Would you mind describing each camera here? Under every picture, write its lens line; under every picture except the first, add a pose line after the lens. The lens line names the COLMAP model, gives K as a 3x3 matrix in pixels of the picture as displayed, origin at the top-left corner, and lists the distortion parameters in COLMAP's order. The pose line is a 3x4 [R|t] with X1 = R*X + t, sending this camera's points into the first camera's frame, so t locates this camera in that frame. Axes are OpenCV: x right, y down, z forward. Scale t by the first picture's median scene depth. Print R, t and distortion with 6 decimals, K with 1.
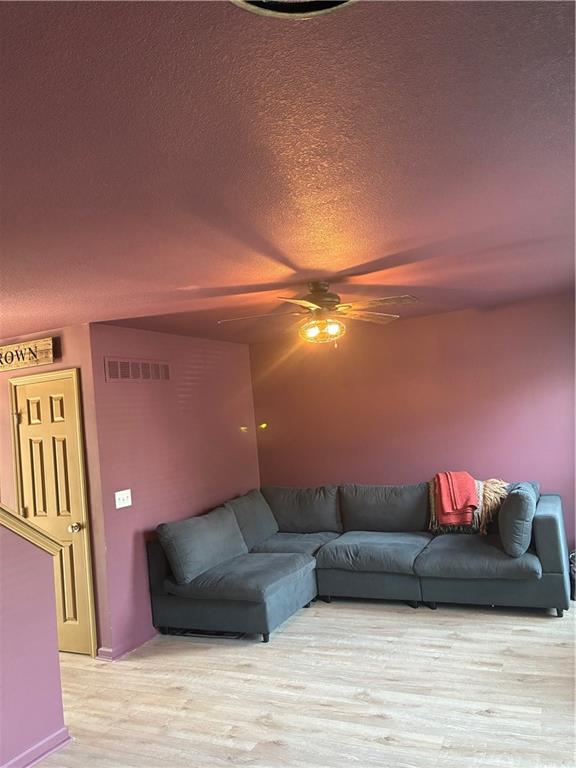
lens RADIAL K [[580.9, 0, 286.3], [0, 580.9, 379.3], [0, 0, 1]] dist [0.069992, -0.091964]
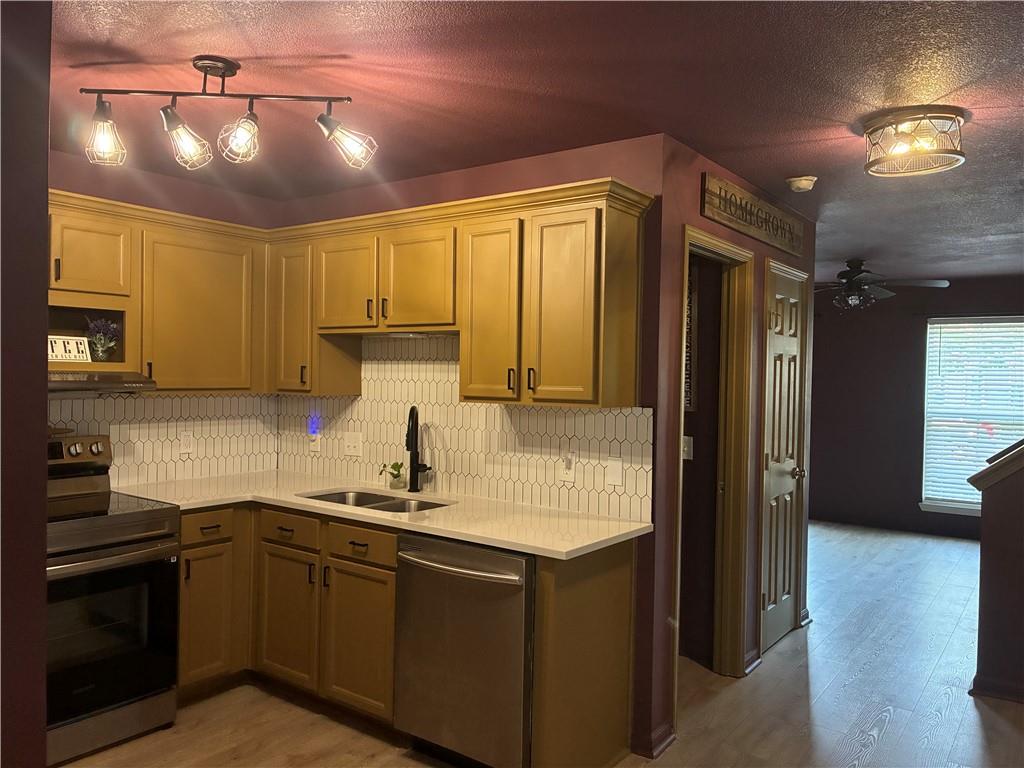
lens RADIAL K [[774.5, 0, 512.4], [0, 774.5, 390.4], [0, 0, 1]] dist [0.069992, -0.091964]
pose [[0.187933, 0.076873, 0.979169, -1.961542], [-0.097083, 0.993504, -0.059365, 0.326492], [-0.977372, -0.083904, 0.194175, 1.568773]]
